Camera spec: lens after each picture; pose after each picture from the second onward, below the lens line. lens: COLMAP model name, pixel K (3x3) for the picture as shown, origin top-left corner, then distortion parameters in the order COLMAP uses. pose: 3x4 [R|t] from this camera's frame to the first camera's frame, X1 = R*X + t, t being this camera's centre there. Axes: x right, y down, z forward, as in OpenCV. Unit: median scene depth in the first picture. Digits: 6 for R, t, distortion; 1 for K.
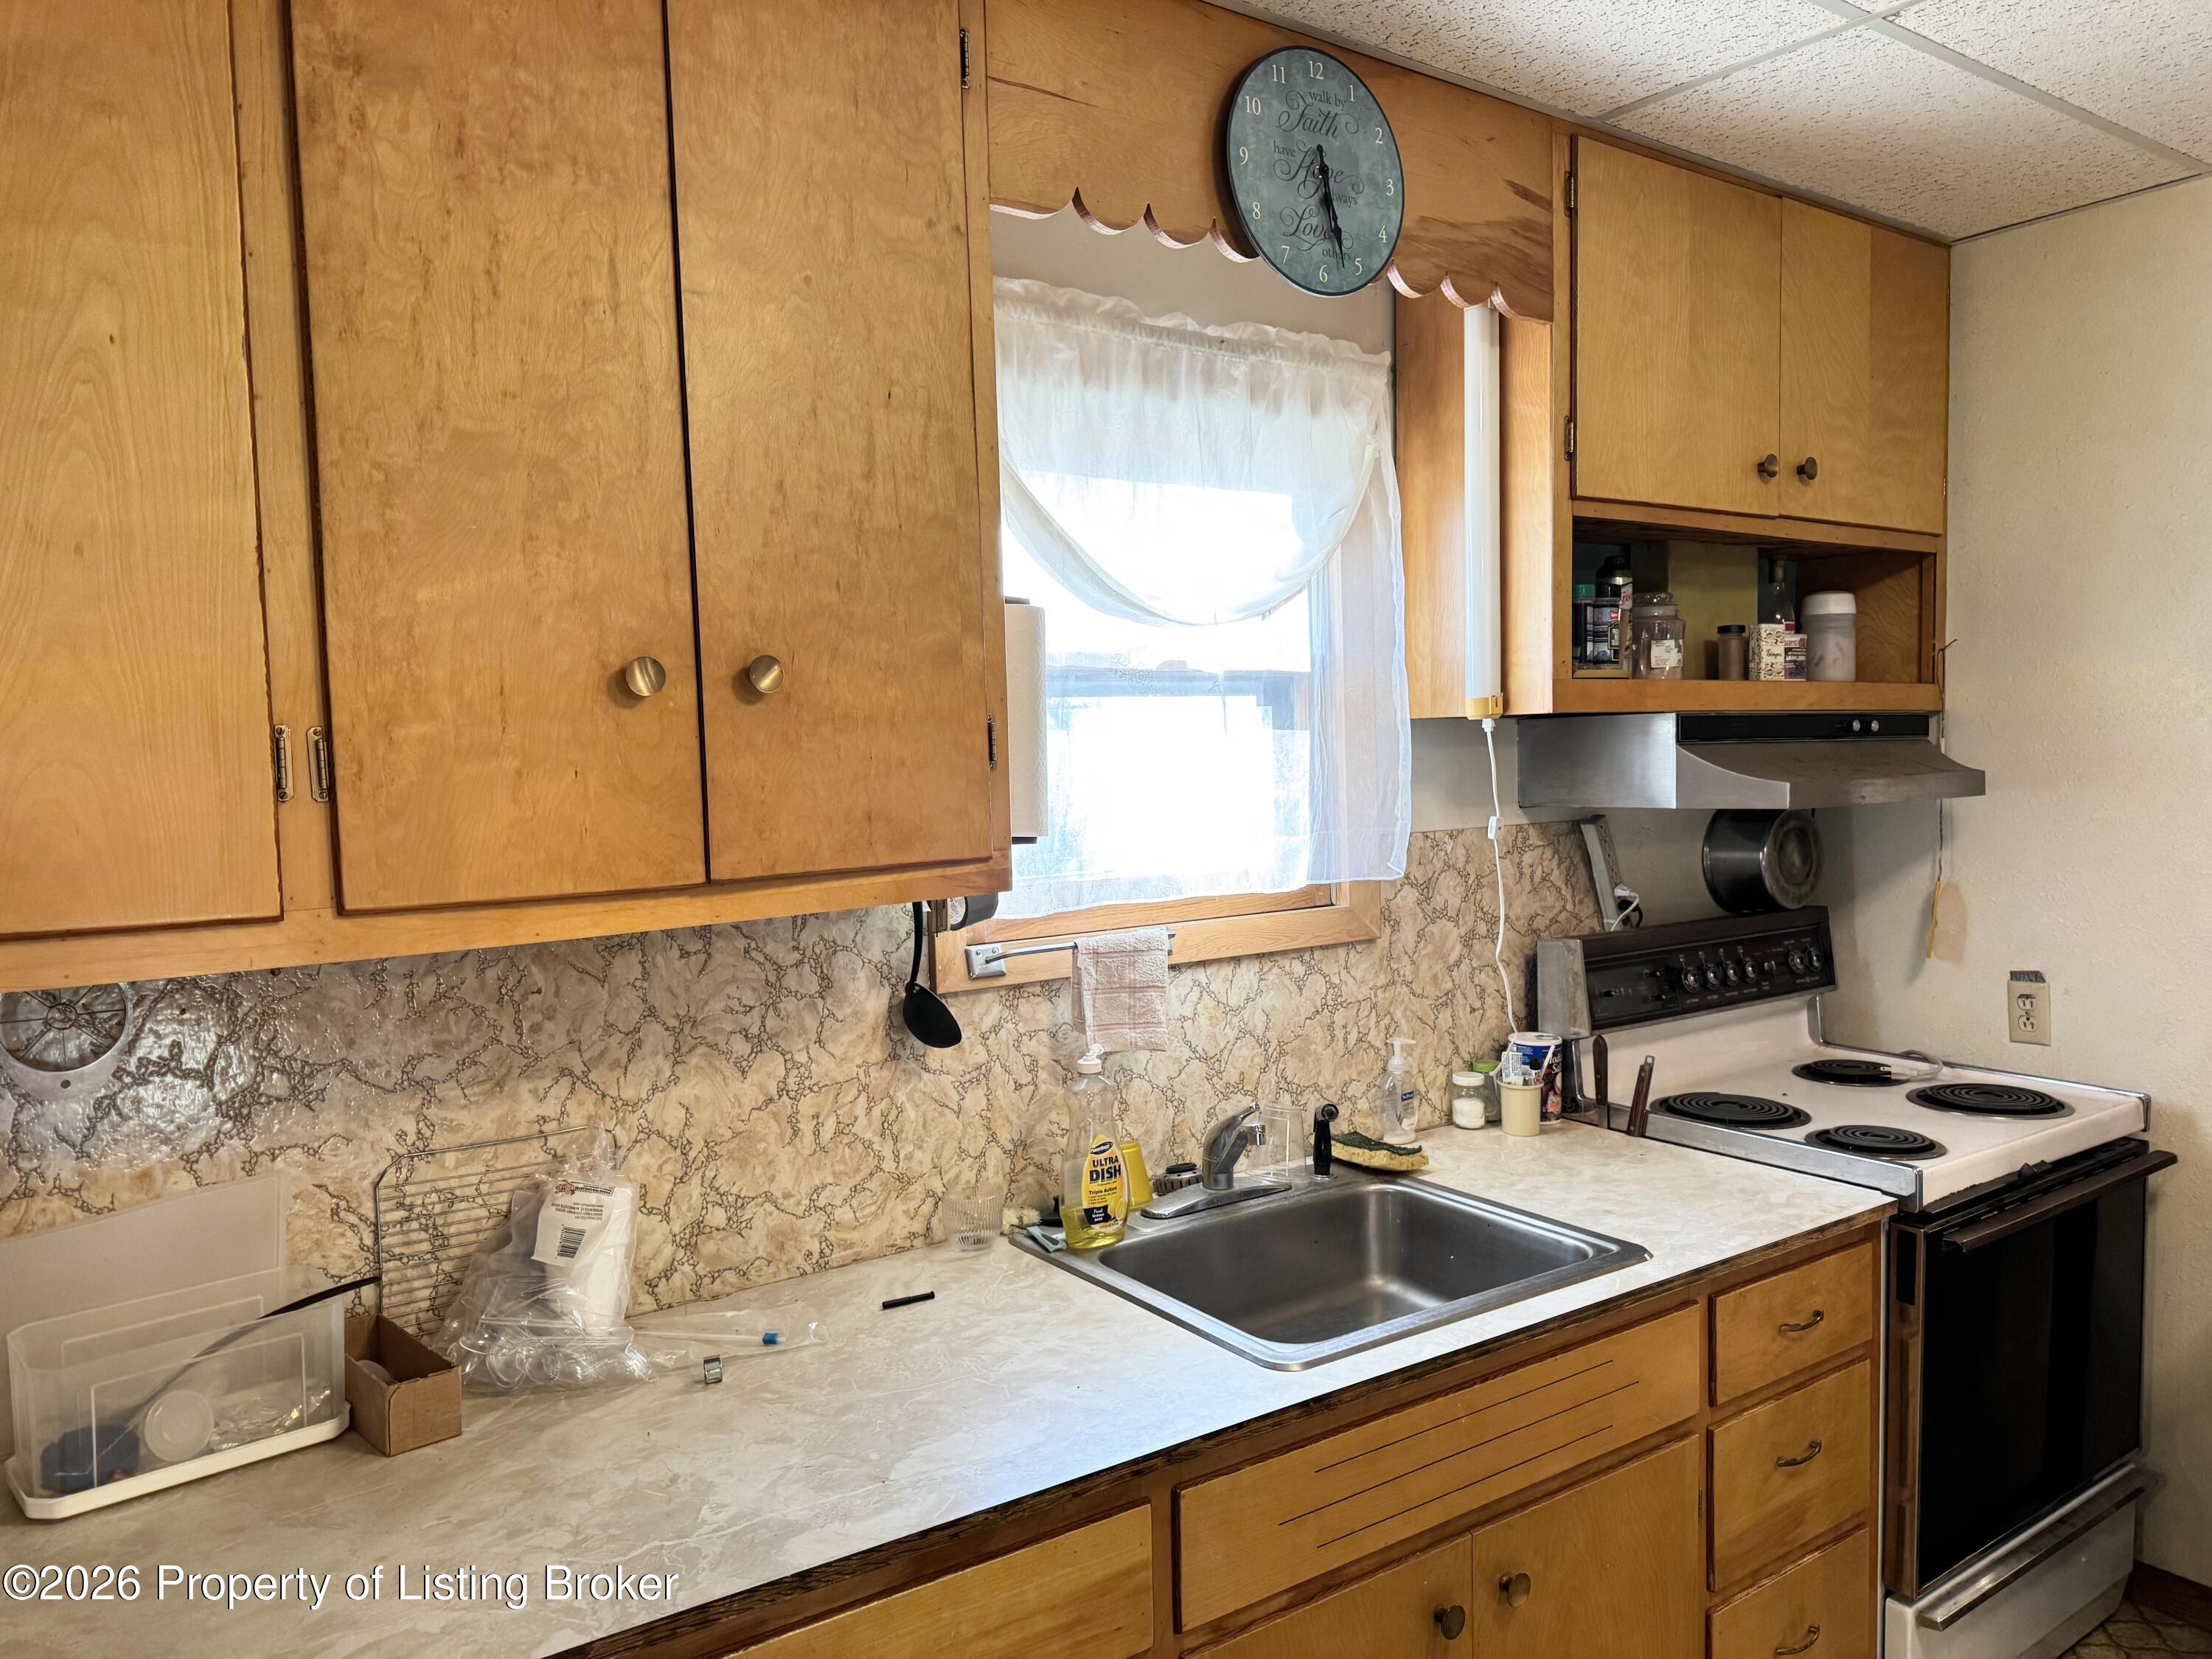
lens RADIAL K [[1562.0, 0, 1113.4], [0, 1562.0, 823.8], [0, 0, 1]] dist [0.095423, -0.122463]
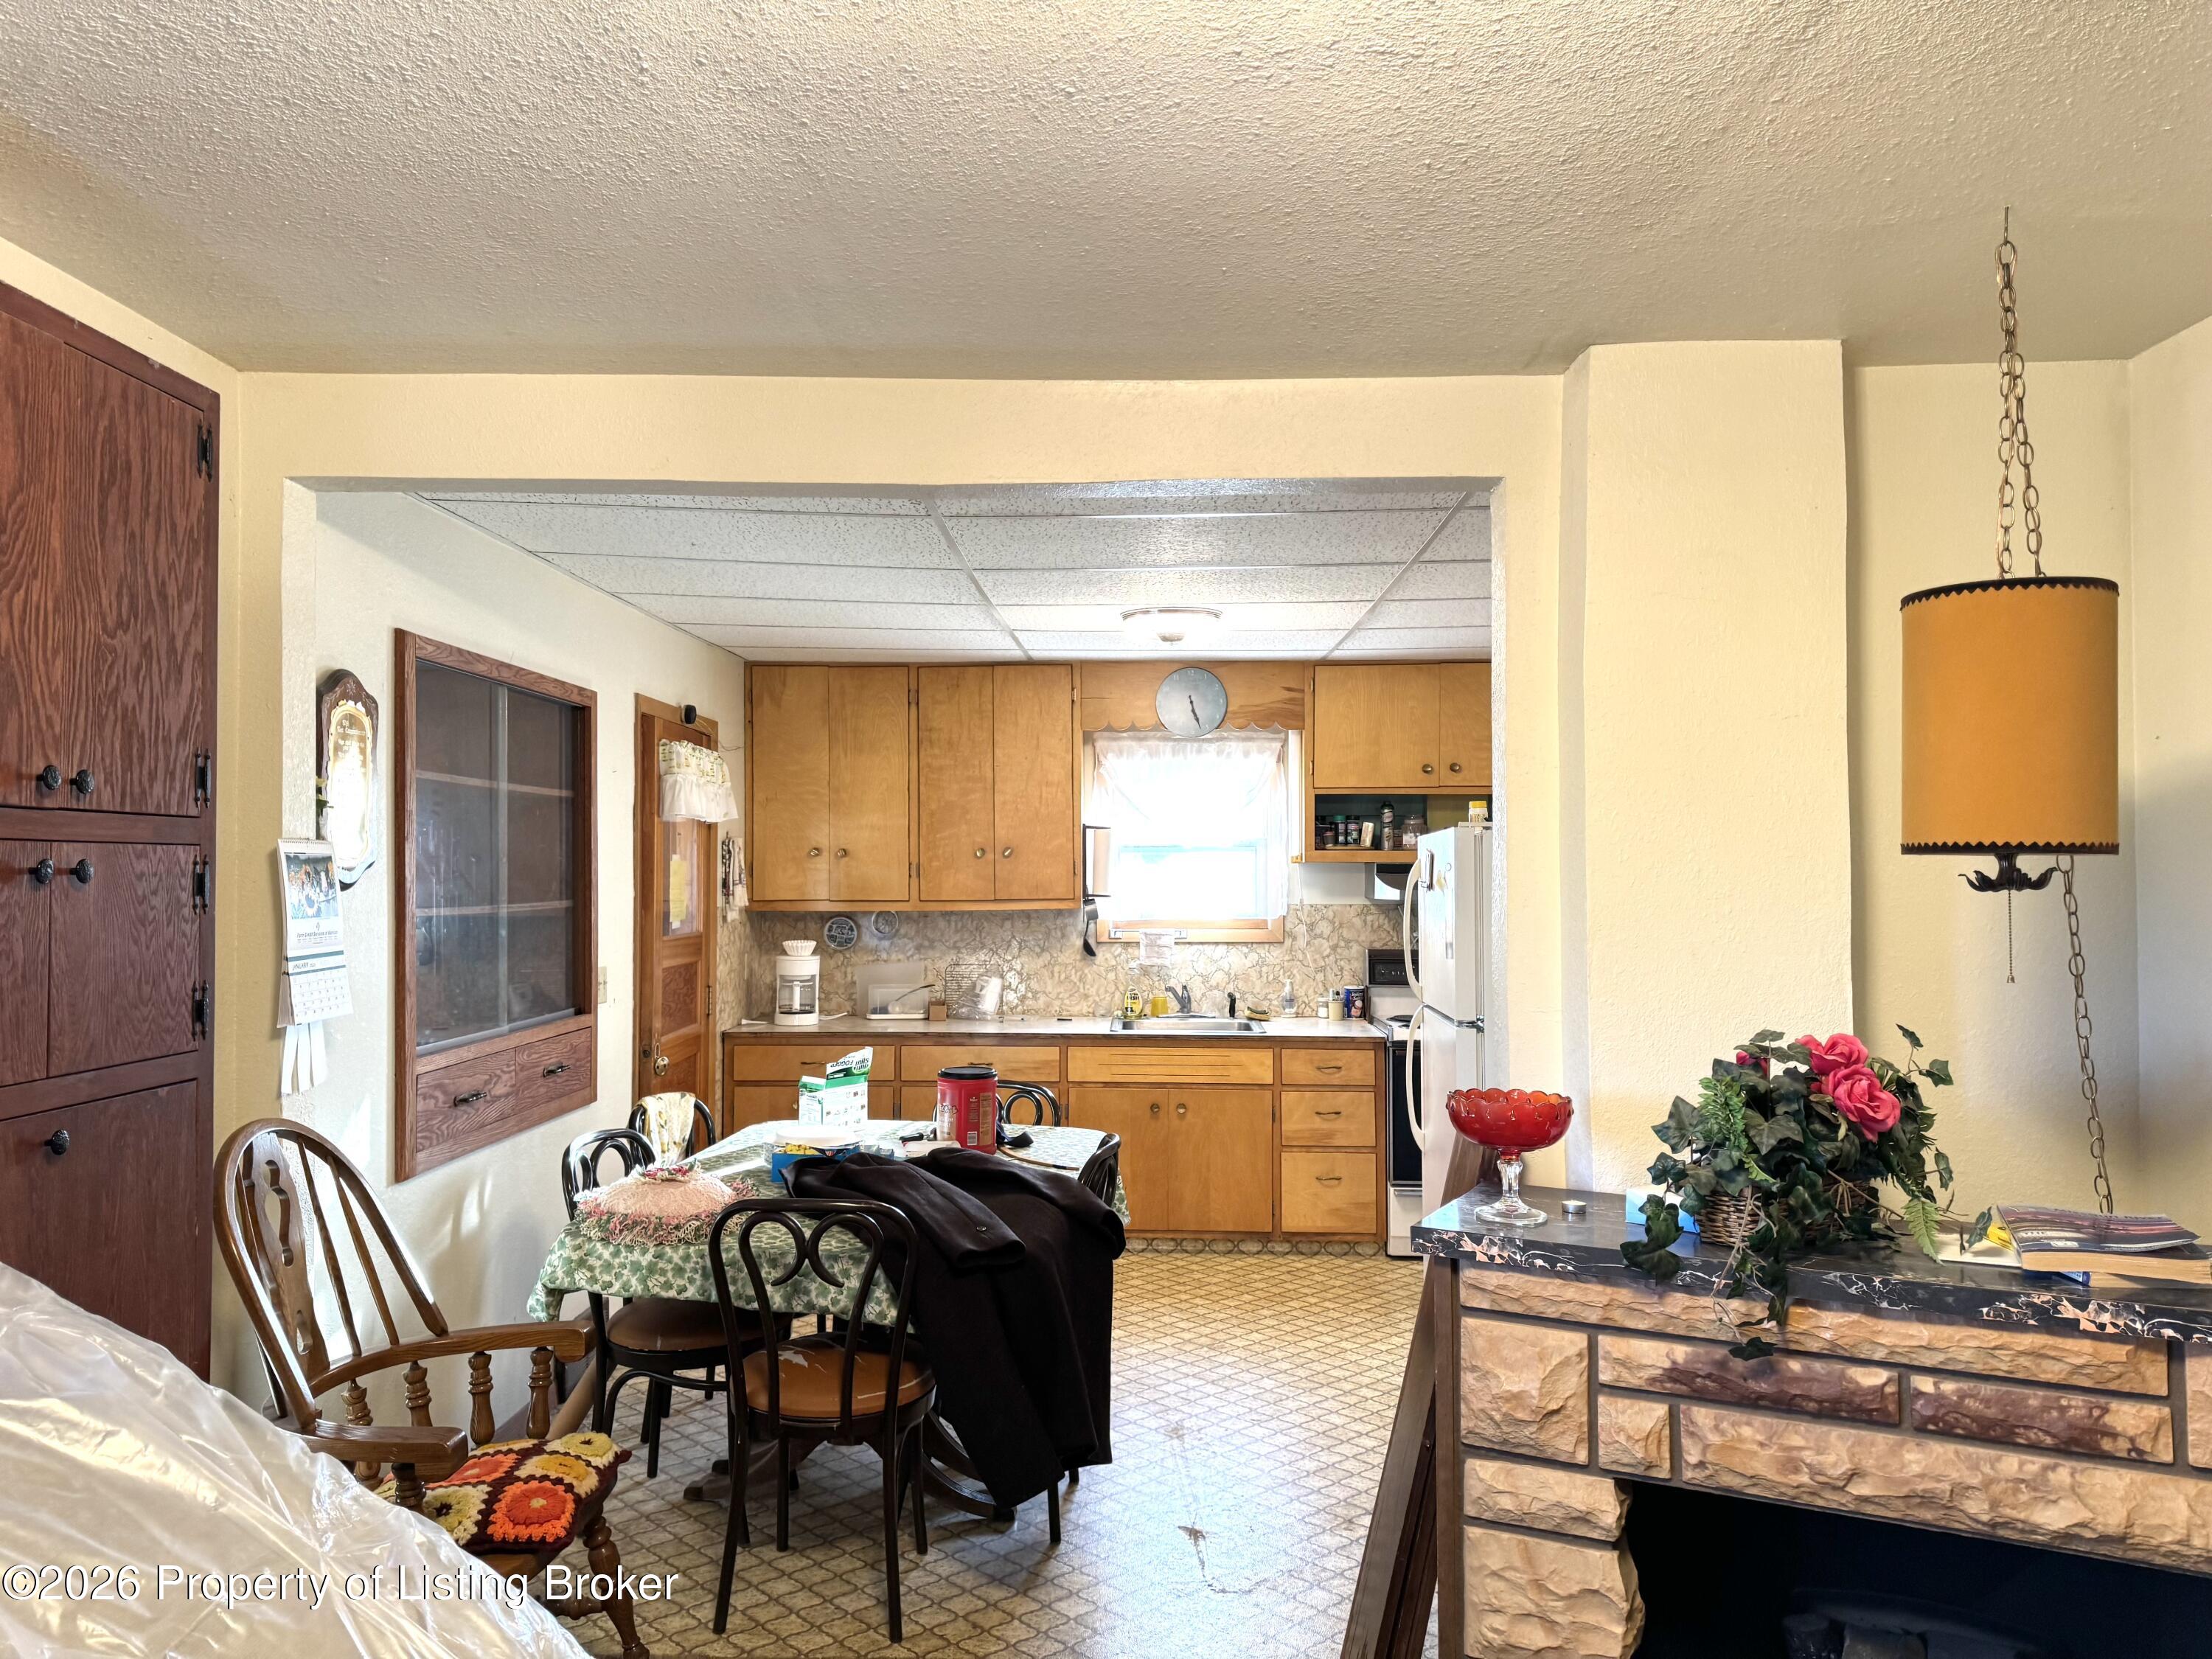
lens RADIAL K [[1537.9, 0, 1095.4], [0, 1537.9, 827.8], [0, 0, 1]] dist [0.103389, -0.111619]
pose [[0.796539, 0.009288, -0.604516, 1.854211], [-0.047537, 0.997749, -0.047307, 0.020146], [0.602715, 0.066419, 0.795187, -1.628548]]
